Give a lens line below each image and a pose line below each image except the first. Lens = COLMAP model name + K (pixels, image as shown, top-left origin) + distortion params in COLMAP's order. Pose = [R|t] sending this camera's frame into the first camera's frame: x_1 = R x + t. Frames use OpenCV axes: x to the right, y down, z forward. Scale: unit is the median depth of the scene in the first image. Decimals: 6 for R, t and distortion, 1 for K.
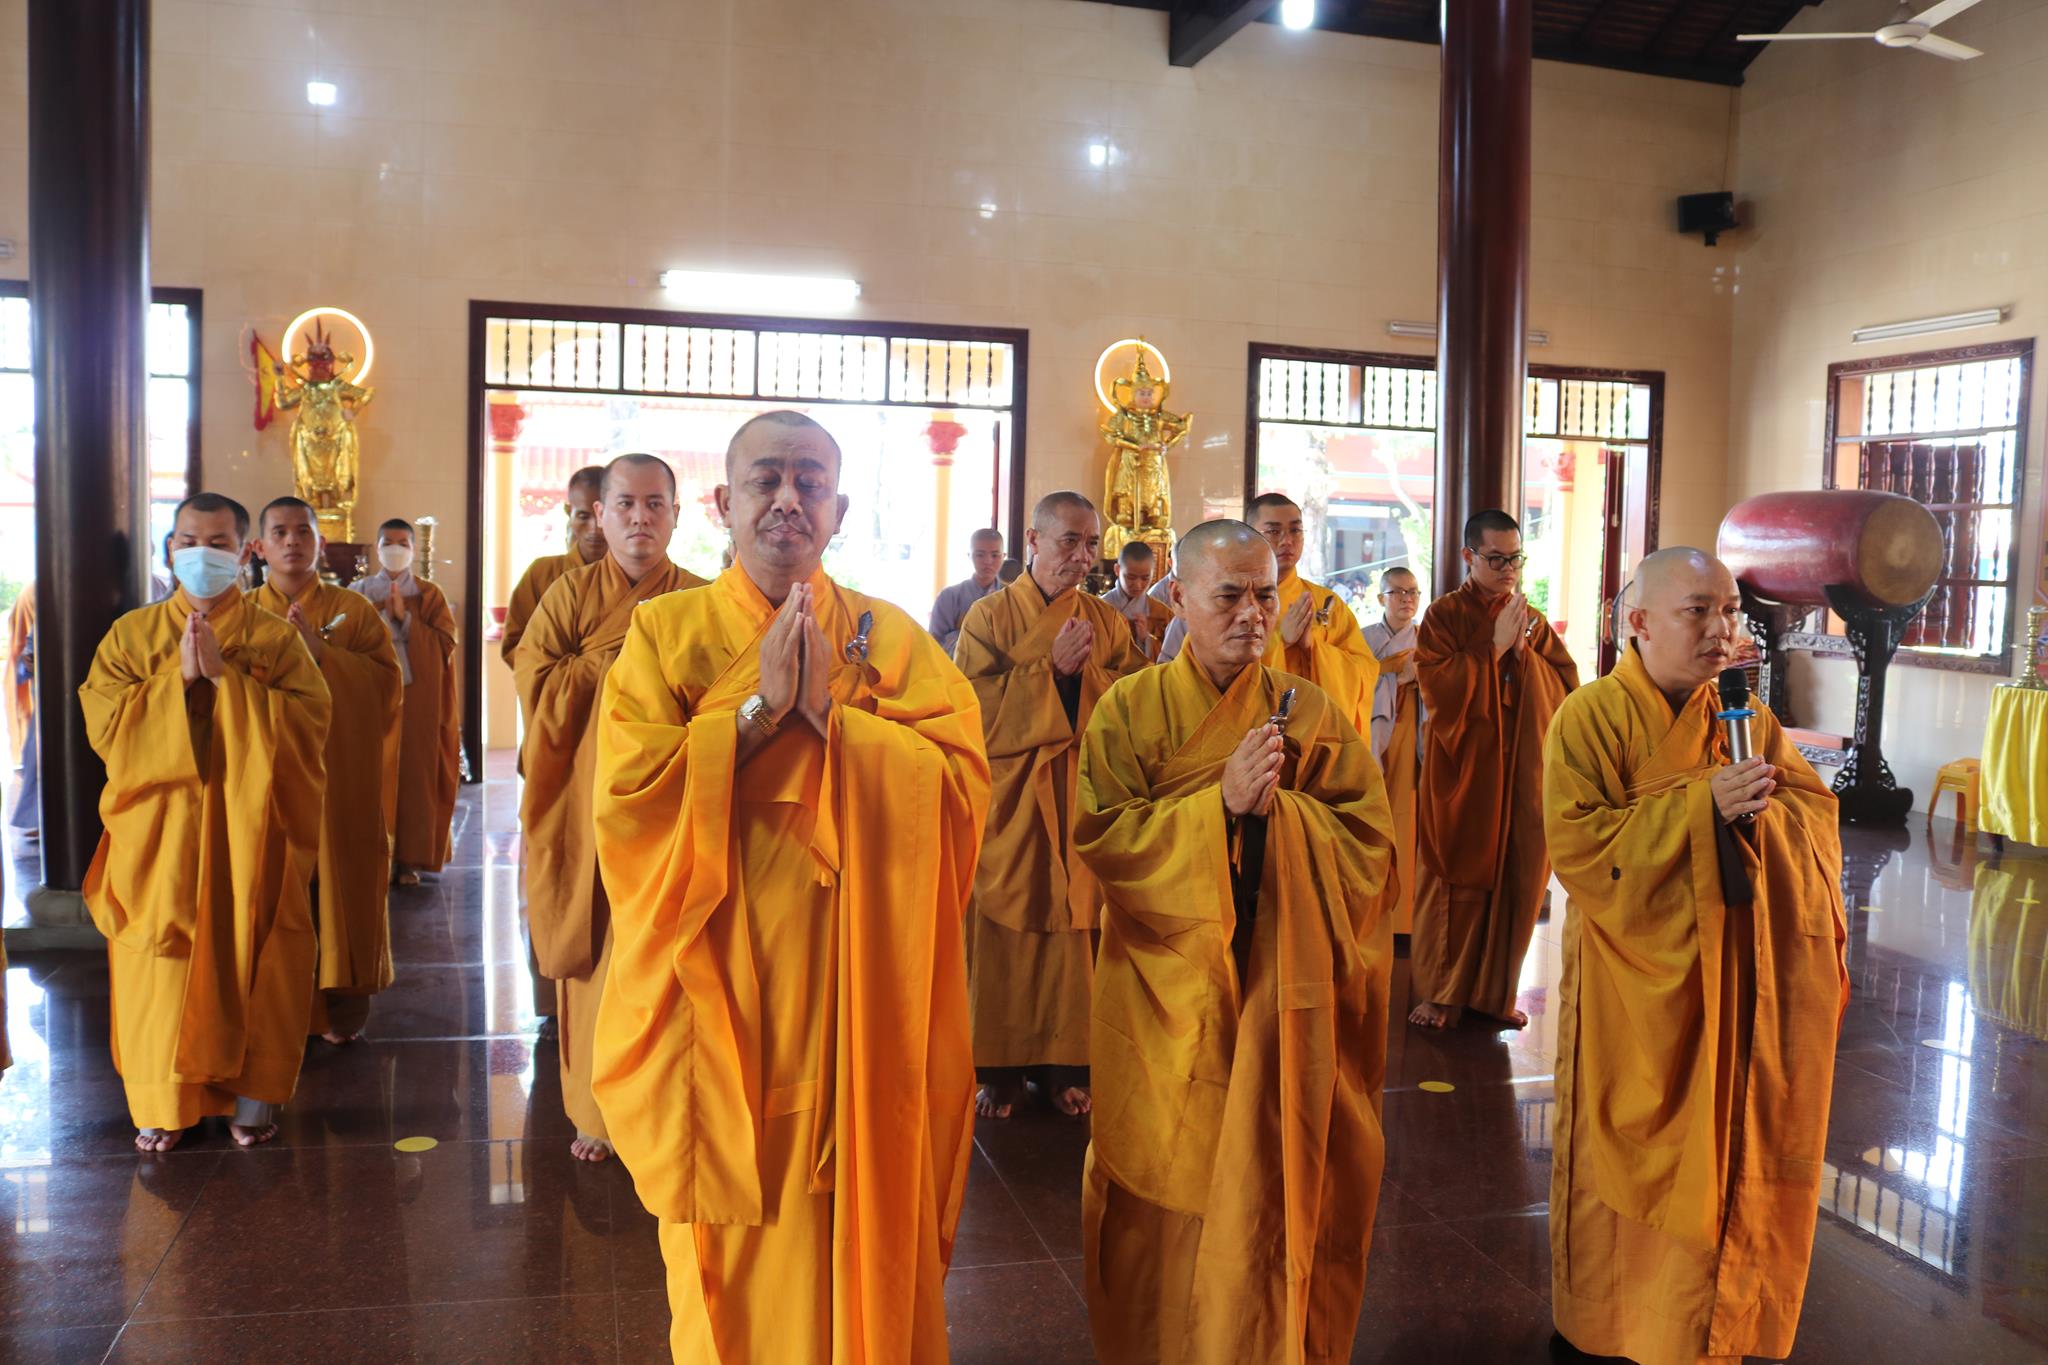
lens RADIAL K [[1685.2, 0, 1024.0], [0, 1685.2, 682.5], [0, 0, 1]] dist [-0.157260, 0.120877]
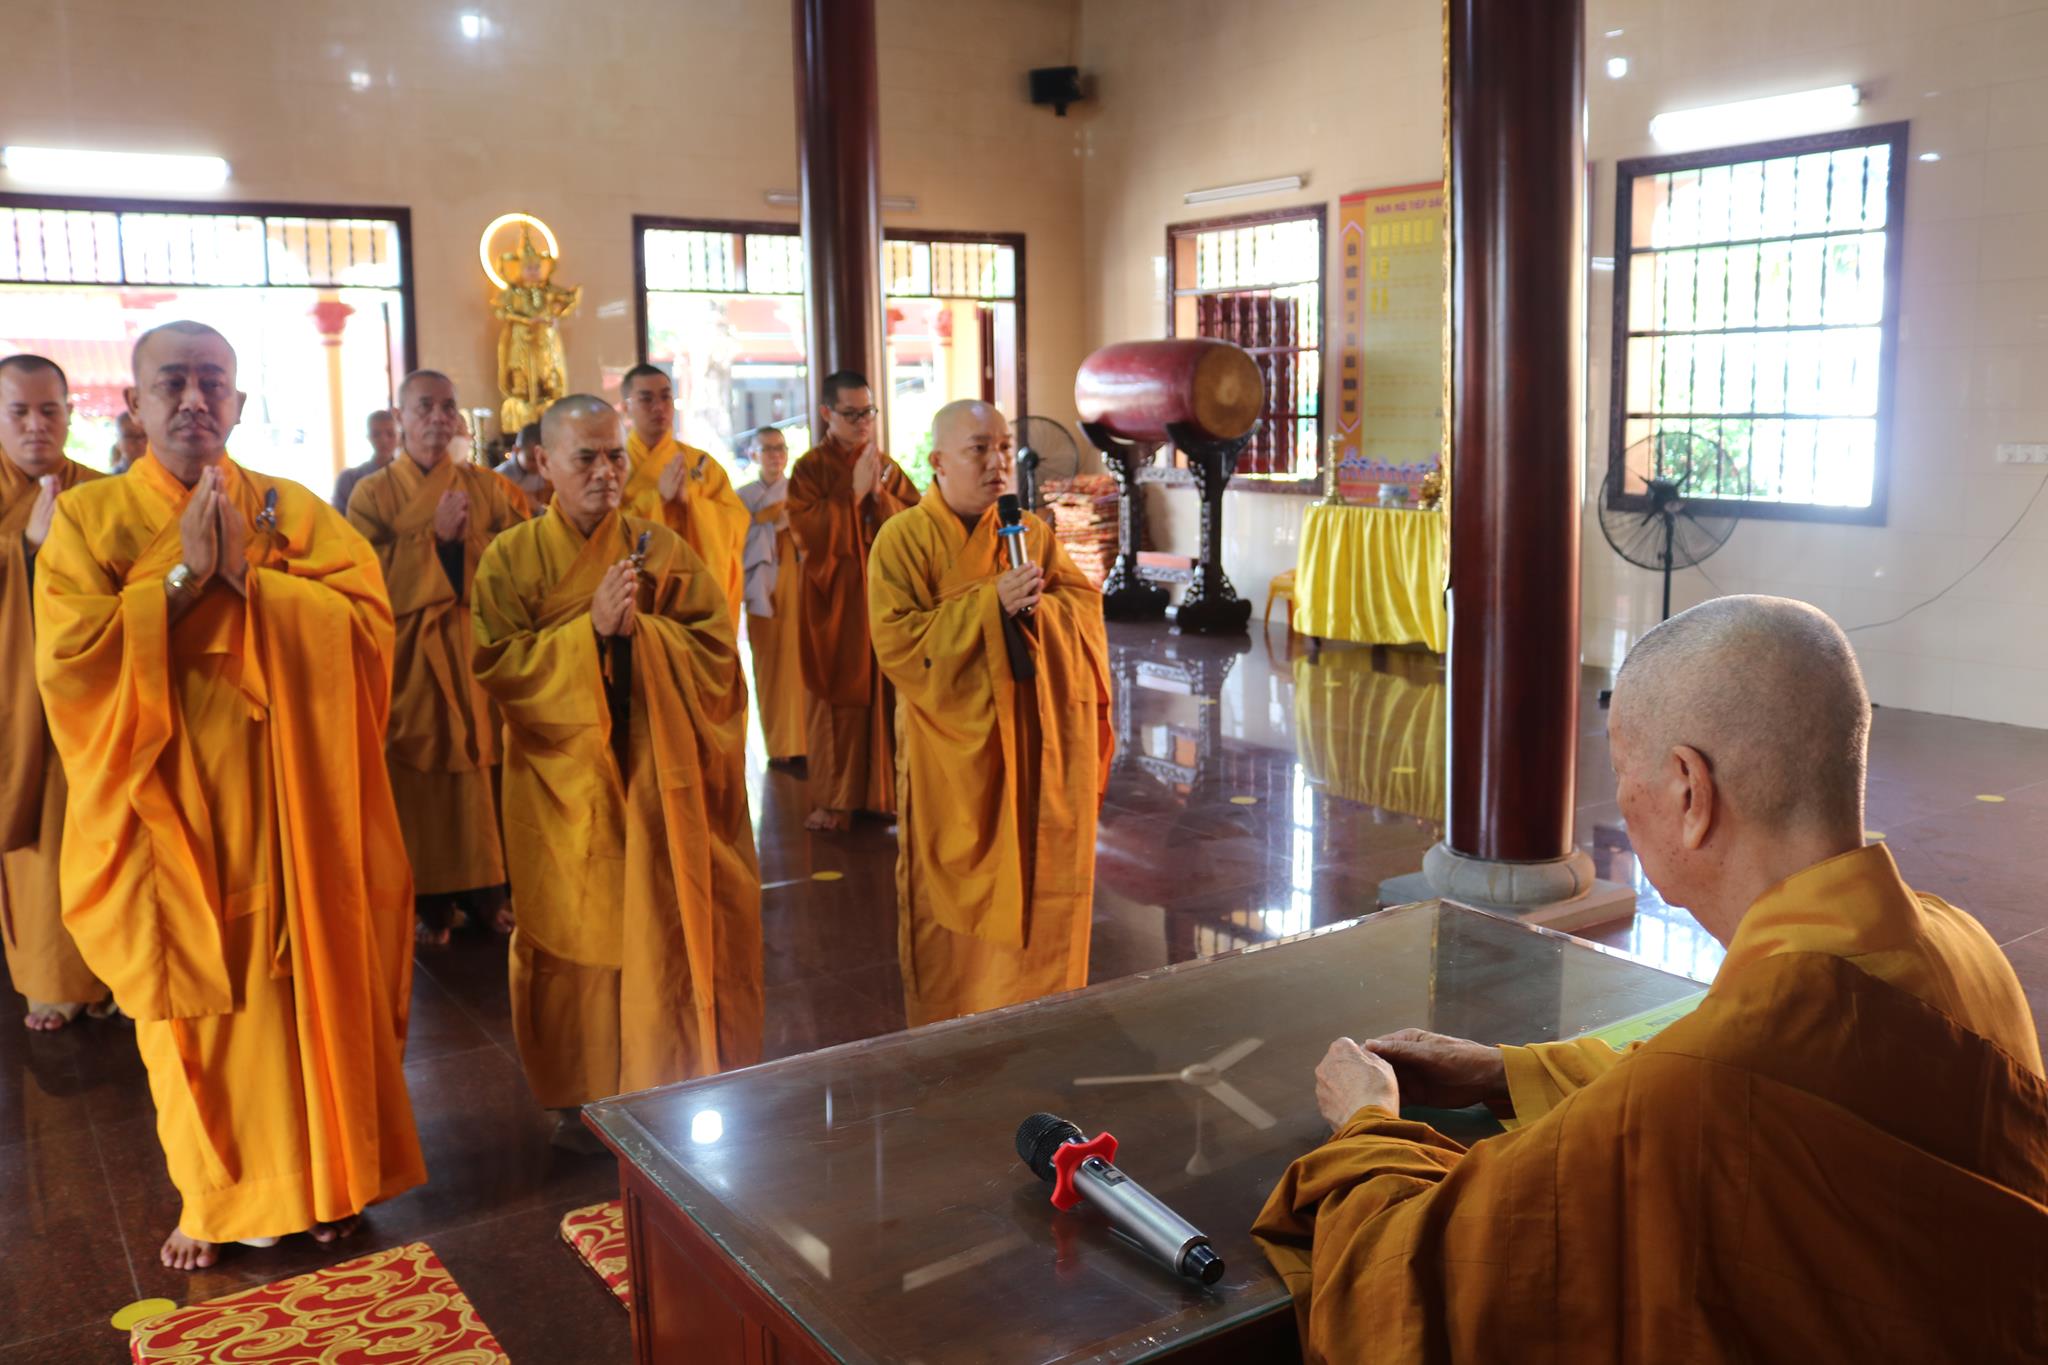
lens RADIAL K [[1685.2, 0, 1024.0], [0, 1685.2, 682.5], [0, 0, 1]] dist [-0.157260, 0.120877]
pose [[0.941111, -0.089557, 0.326020, 0.012501], [0.062790, 0.993801, 0.091742, 0.017227], [-0.332215, -0.065869, 0.940901, -0.209750]]
